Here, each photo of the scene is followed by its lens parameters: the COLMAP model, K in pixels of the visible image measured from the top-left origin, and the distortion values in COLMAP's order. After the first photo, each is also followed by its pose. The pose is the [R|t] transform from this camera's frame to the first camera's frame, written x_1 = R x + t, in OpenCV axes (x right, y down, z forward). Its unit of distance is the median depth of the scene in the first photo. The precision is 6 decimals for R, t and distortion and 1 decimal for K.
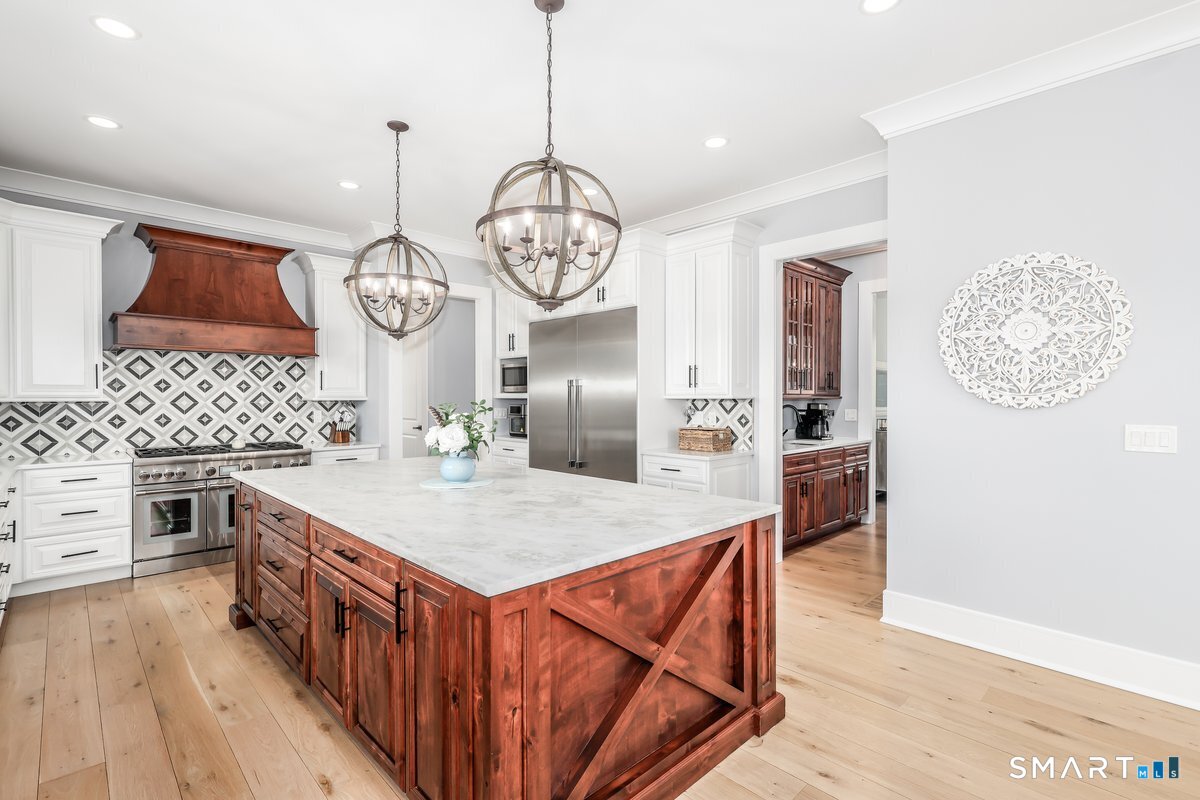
lens RADIAL K [[560.0, 0, 600.0], [0, 560.0, 400.0], [0, 0, 1]] dist [-0.001803, 0.000020]
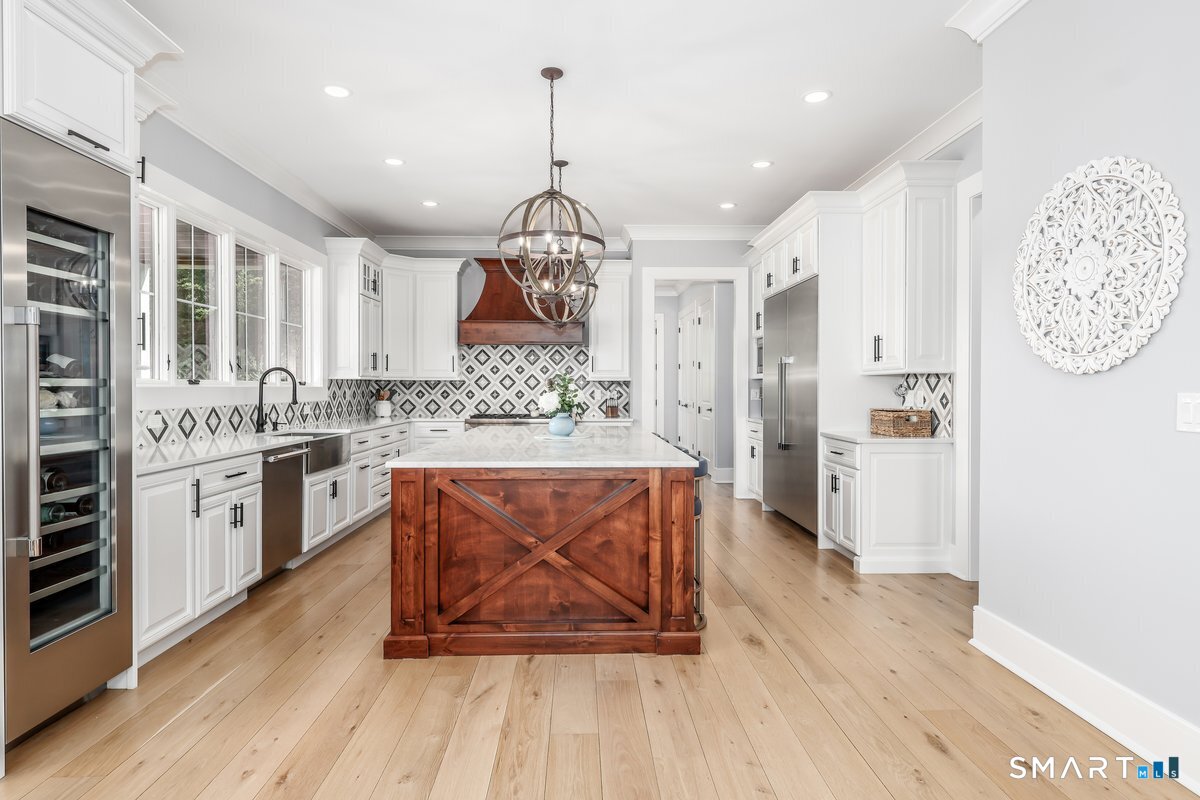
lens RADIAL K [[651.5, 0, 585.1], [0, 651.5, 393.8], [0, 0, 1]] dist [0.001244, 0.000110]
pose [[0.733211, 0.008548, -0.679948, 0.519098], [-0.005831, 0.999963, 0.006283, 0.023868], [0.679976, -0.000642, 0.733234, -0.046766]]
